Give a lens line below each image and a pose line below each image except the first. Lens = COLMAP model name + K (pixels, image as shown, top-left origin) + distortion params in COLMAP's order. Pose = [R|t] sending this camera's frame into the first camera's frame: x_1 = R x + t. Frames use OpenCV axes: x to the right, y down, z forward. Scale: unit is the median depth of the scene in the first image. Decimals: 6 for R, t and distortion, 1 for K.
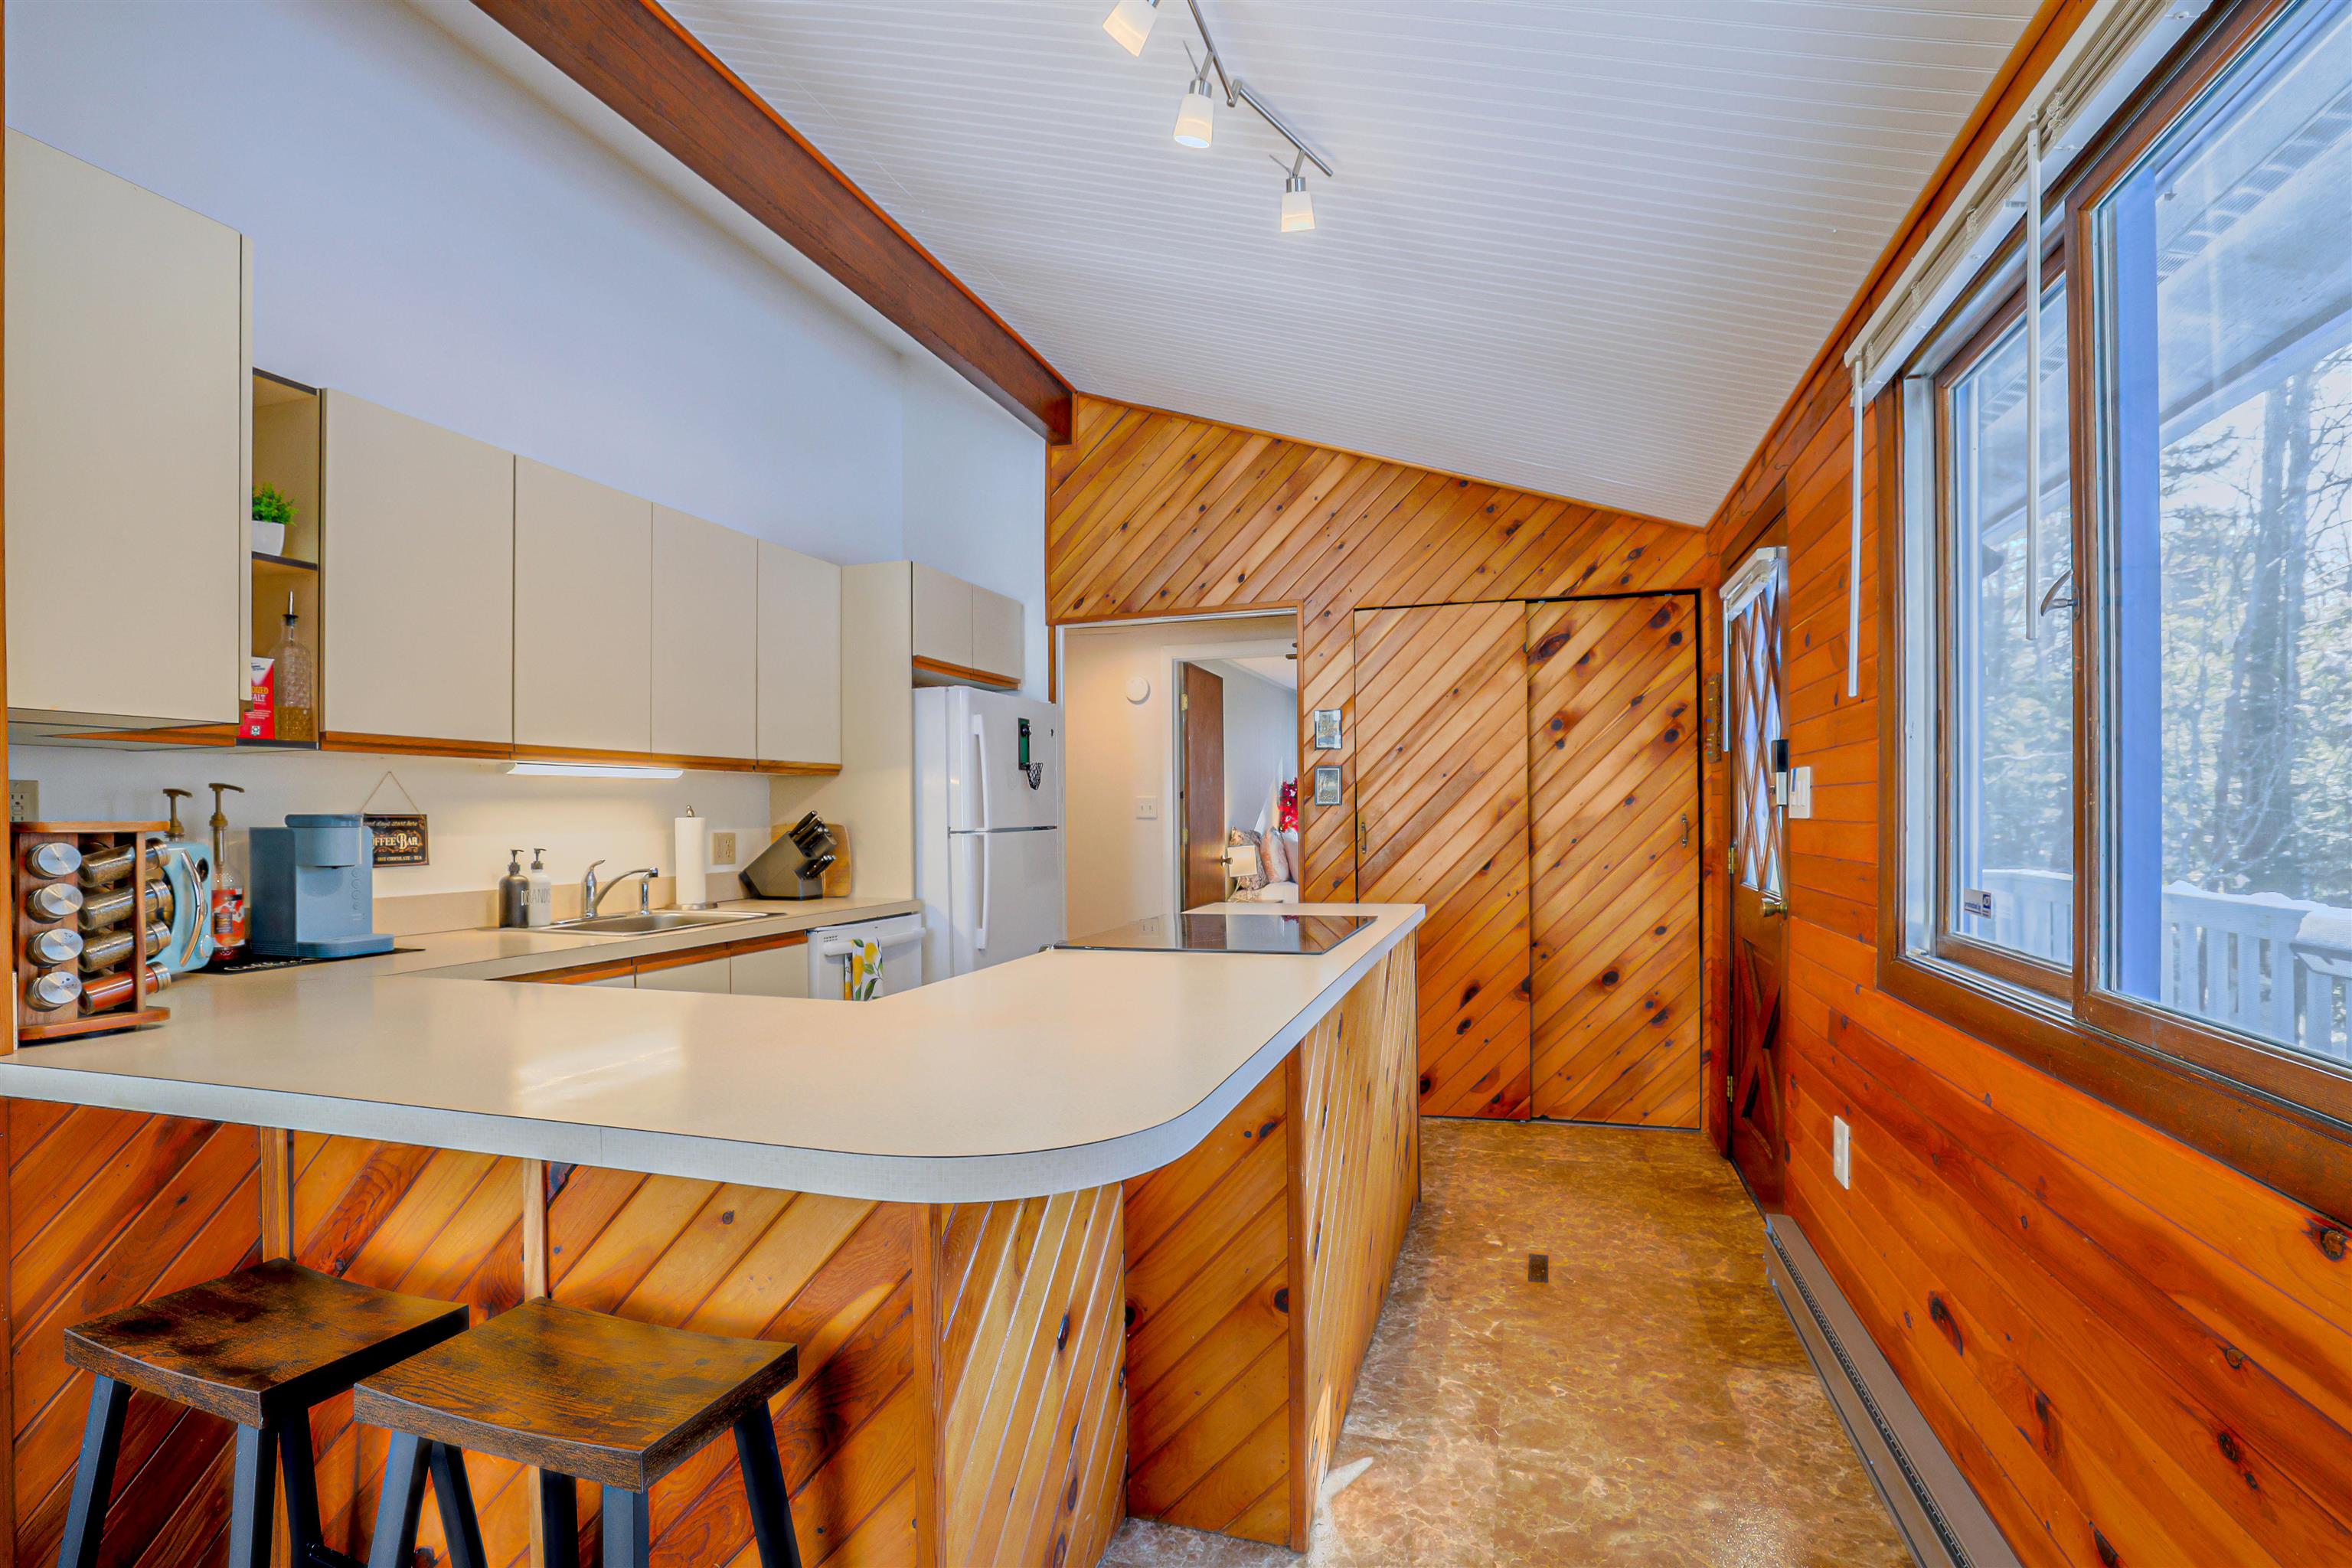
lens RADIAL K [[1092.7, 0, 1212.3], [0, 1092.7, 782.3], [0, 0, 1]] dist [-0.045232, 0.021300]
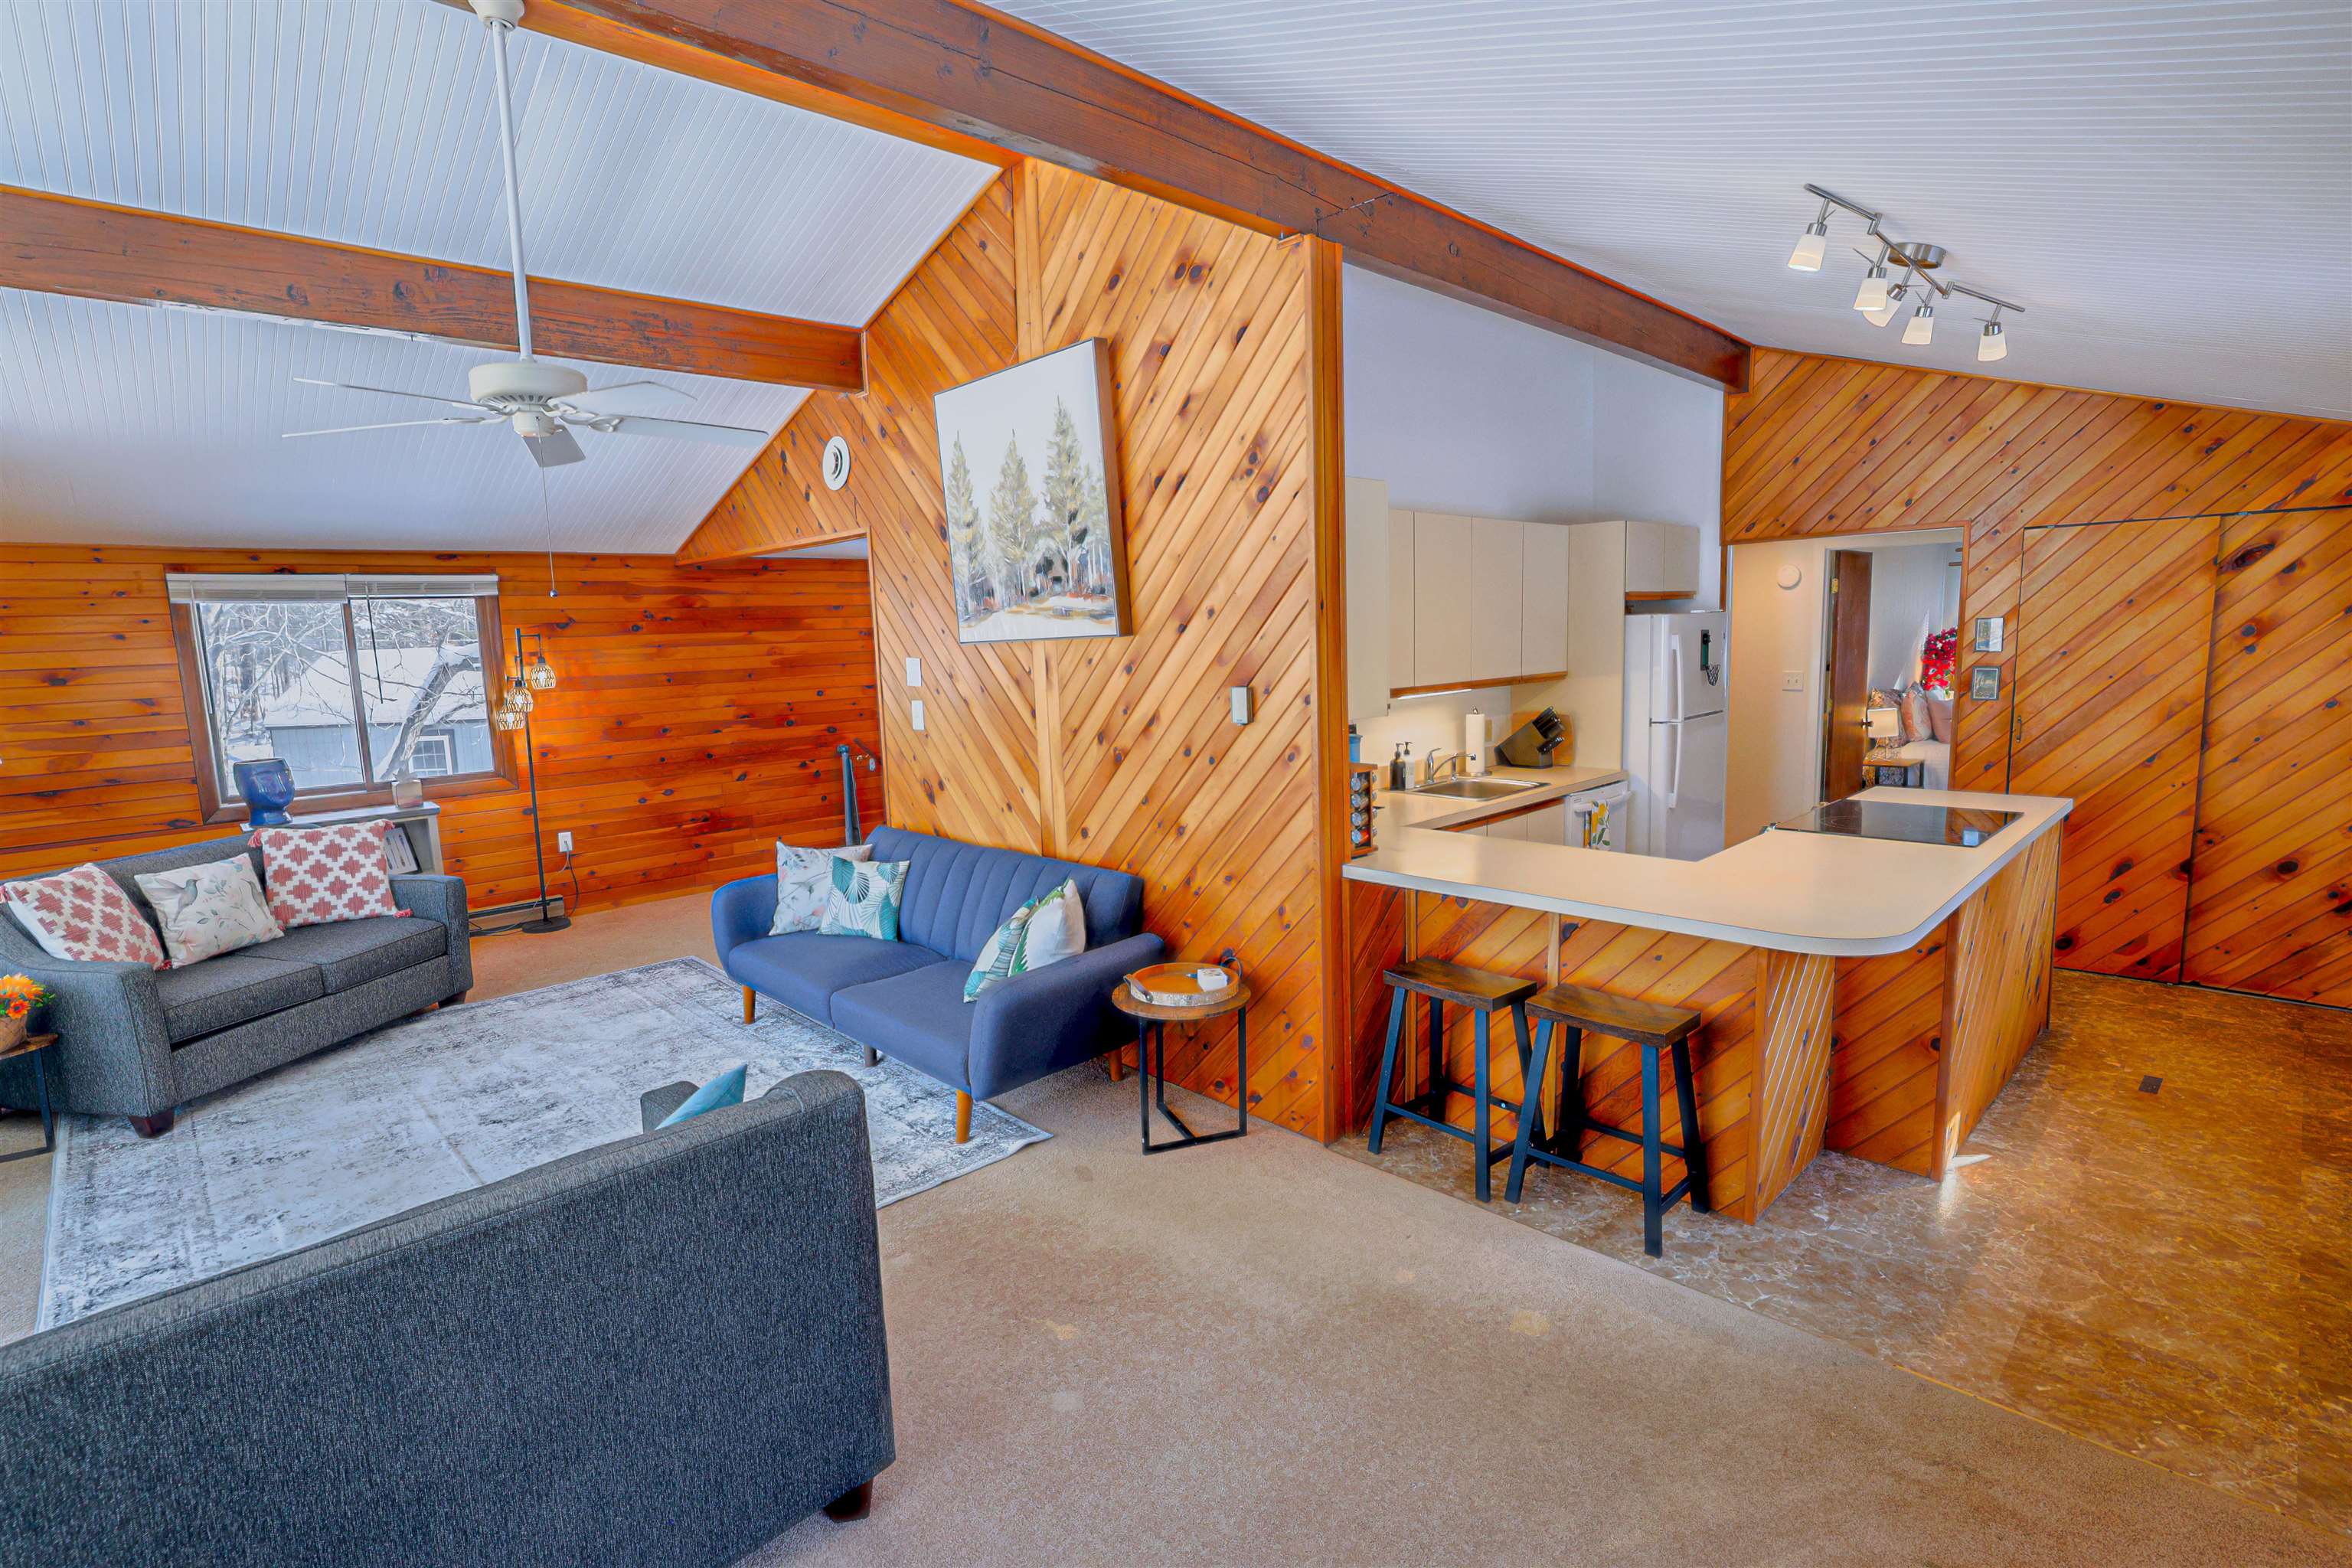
lens RADIAL K [[1092.7, 0, 1212.3], [0, 1092.7, 782.3], [0, 0, 1]] dist [-0.045232, 0.021300]
pose [[0.873173, 0.046560, -0.485181, -0.056340], [0.035441, 0.986727, 0.158473, -0.109334], [0.486120, -0.155570, 0.859934, -0.420311]]
